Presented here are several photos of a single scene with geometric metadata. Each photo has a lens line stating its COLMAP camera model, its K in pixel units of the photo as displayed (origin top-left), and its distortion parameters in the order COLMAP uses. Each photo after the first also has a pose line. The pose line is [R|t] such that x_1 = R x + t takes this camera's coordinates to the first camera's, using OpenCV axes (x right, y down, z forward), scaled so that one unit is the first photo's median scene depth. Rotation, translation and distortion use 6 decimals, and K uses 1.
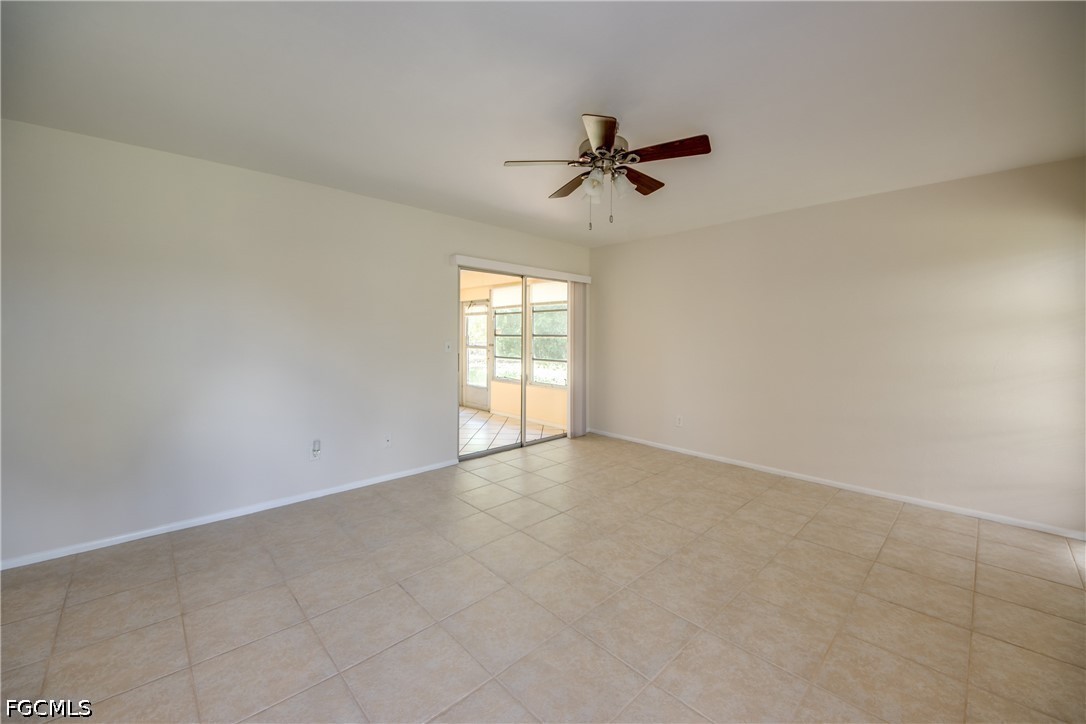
lens RADIAL K [[414.3, 0, 543.8], [0, 414.3, 350.9], [0, 0, 1]] dist [0.040941, -0.026909]
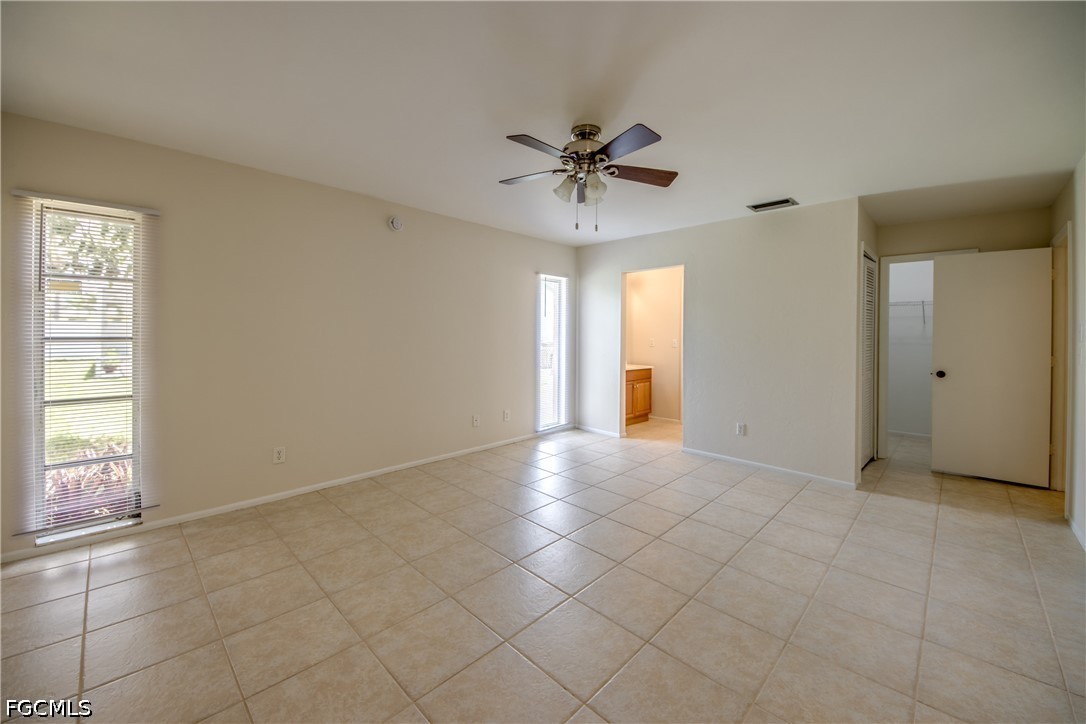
lens RADIAL K [[430.5, 0, 539.7], [0, 430.5, 332.8], [0, 0, 1]] dist [0.038630, -0.020374]
pose [[-0.999534, -0.018323, -0.024404, 0.241969], [-0.019343, 0.998920, 0.042242, -0.069768], [0.023604, 0.042694, -0.998809, 1.769439]]
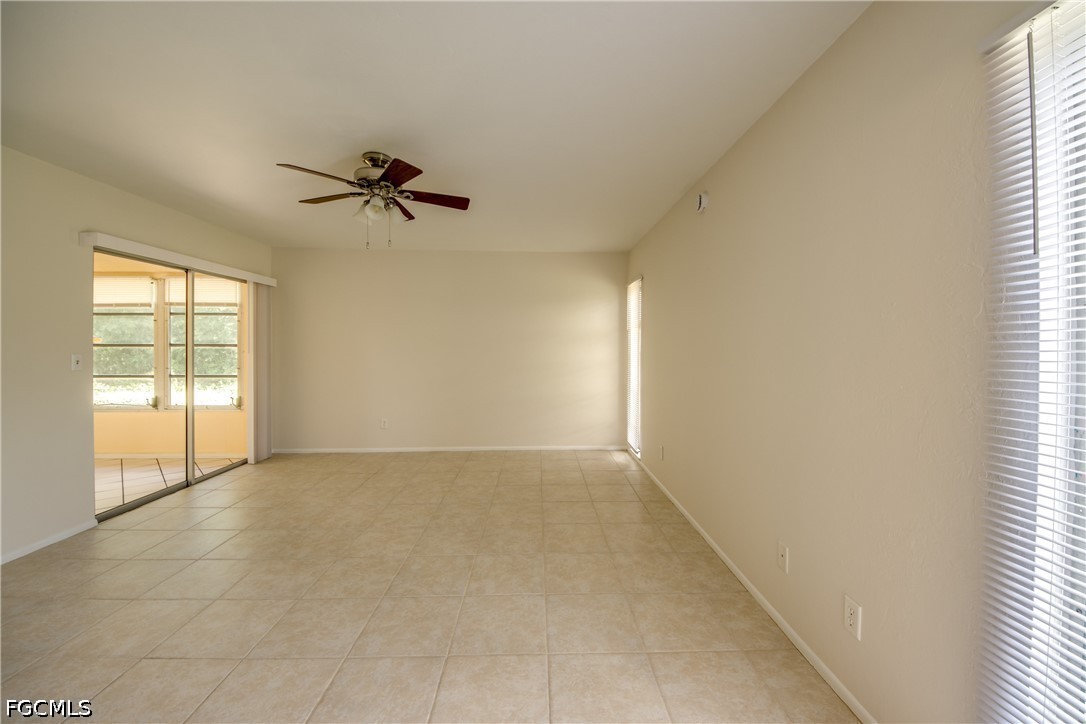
lens RADIAL K [[410.9, 0, 545.8], [0, 410.9, 365.5], [0, 0, 1]] dist [0.034365, -0.026009]
pose [[0.671713, -0.040524, 0.739702, -0.308426], [0.030892, 0.999166, 0.026686, 0.003252], [-0.740167, 0.004925, 0.672405, -0.064186]]
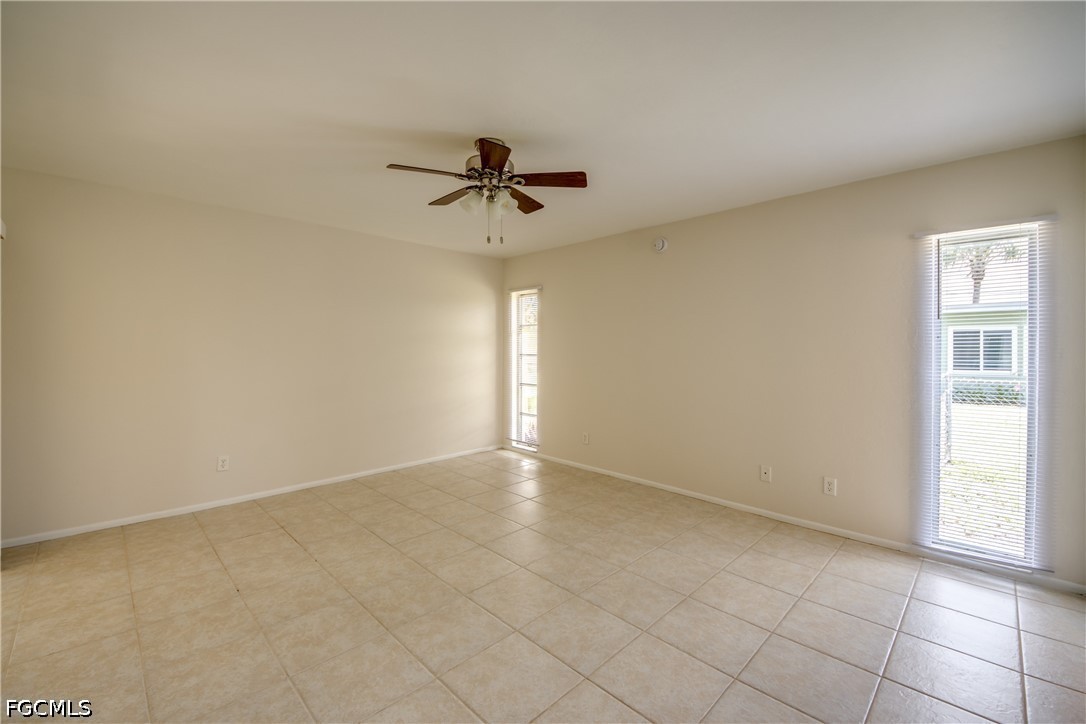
lens RADIAL K [[441.4, 0, 535.7], [0, 441.4, 363.5], [0, 0, 1]] dist [0.034847, -0.025247]
pose [[-0.000362, -0.041084, 0.999156, -0.799561], [0.036683, 0.998483, 0.041070, -0.040149], [-0.999327, 0.036667, 0.001146, 0.742146]]
